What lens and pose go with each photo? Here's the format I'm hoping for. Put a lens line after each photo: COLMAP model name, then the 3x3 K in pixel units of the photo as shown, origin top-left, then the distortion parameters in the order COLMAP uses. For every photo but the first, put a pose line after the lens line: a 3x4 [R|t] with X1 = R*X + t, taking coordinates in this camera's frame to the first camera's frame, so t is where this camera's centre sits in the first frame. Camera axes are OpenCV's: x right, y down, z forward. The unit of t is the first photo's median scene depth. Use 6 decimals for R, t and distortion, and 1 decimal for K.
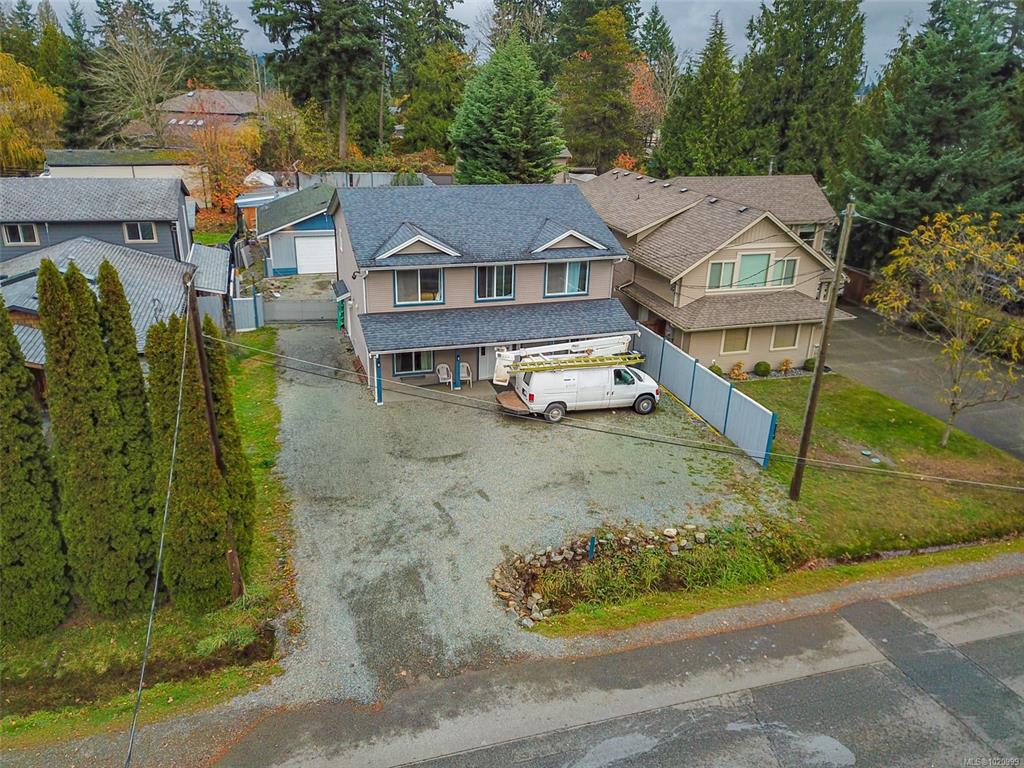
lens RADIAL K [[776.8, 0, 512.0], [0, 776.8, 384.0], [0, 0, 1]] dist [0.035992, 0.003503]
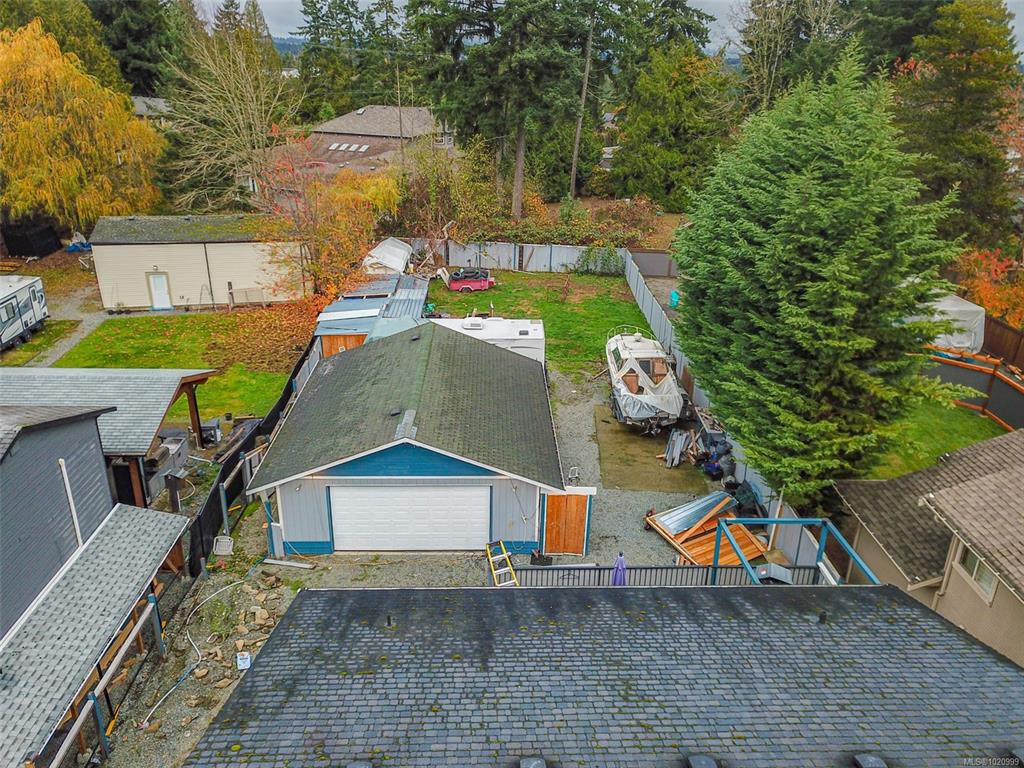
lens RADIAL K [[776.8, 0, 512.0], [0, 776.8, 384.0], [0, 0, 1]] dist [0.035992, 0.003503]
pose [[0.963380, 0.097974, -0.249600, -0.078497], [-0.094313, 0.995187, 0.026614, -0.409738], [0.251006, -0.002099, 0.967983, 0.829911]]
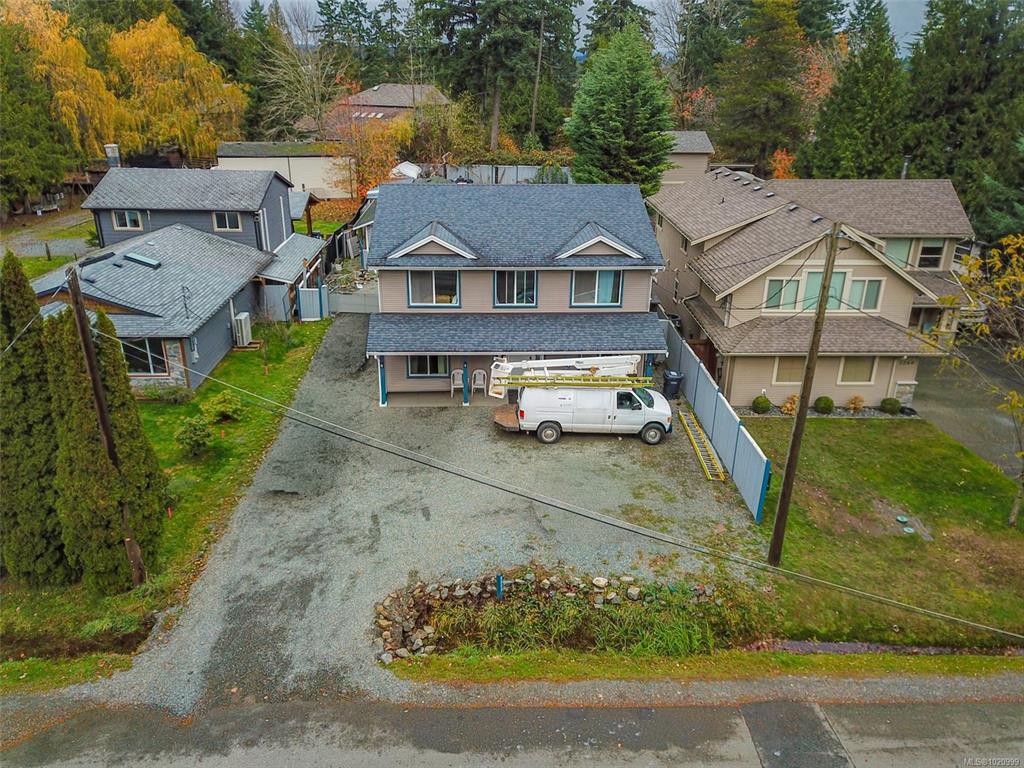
lens RADIAL K [[792.2, 0, 512.0], [0, 792.2, 384.0], [0, 0, 1]] dist [0.032459, 0.004786]
pose [[0.964618, 0.086308, -0.249124, 0.218805], [-0.085014, 0.996252, 0.015969, -0.028926], [0.249568, 0.005775, 0.968340, 0.064928]]
